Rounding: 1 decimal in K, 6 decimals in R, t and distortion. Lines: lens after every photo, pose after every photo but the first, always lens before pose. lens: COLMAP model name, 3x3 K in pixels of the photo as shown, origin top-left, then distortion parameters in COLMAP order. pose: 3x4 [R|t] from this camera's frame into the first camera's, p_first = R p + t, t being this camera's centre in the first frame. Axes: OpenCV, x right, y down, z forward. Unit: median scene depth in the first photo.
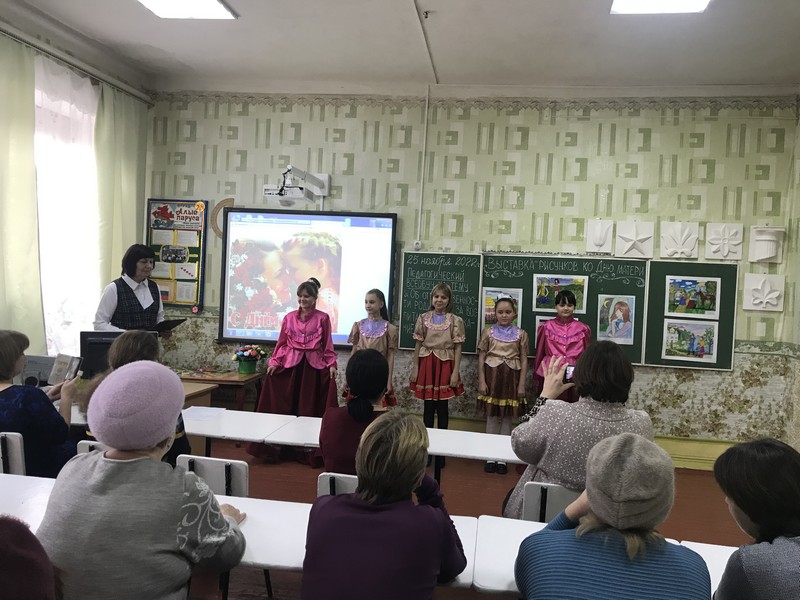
lens RADIAL K [[664.3, 0, 407.4], [0, 664.3, 302.7], [0, 0, 1]] dist [0.037996, -0.036743]
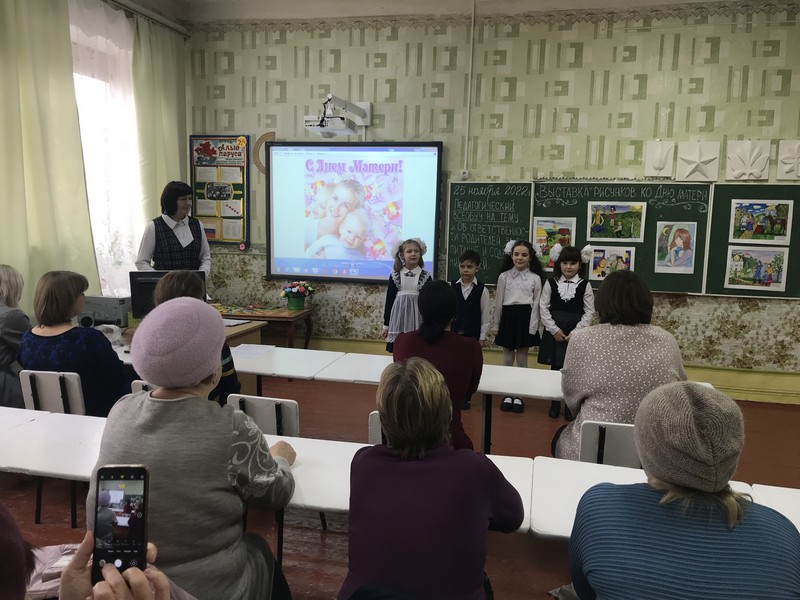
lens RADIAL K [[664.3, 0, 406.7], [0, 664.3, 303.8], [0, 0, 1]] dist [0.037996, -0.036743]
pose [[0.997141, -0.015580, -0.073936, 0.000137], [0.023020, 0.994633, 0.100875, -0.000044], [0.071968, -0.102289, 0.992148, 0.020282]]
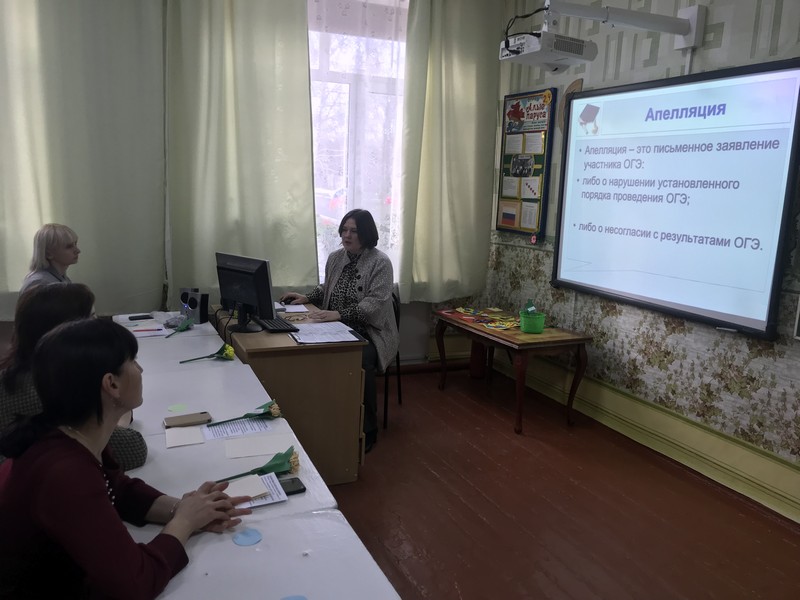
lens RADIAL K [[664.3, 0, 393.5], [0, 664.3, 292.2], [0, 0, 1]] dist [0.037996, -0.036743]
pose [[0.543111, 0.113214, -0.831993, 0.238172], [-0.029065, 0.992809, 0.116124, -0.013828], [0.839157, -0.038886, 0.542497, 0.485024]]
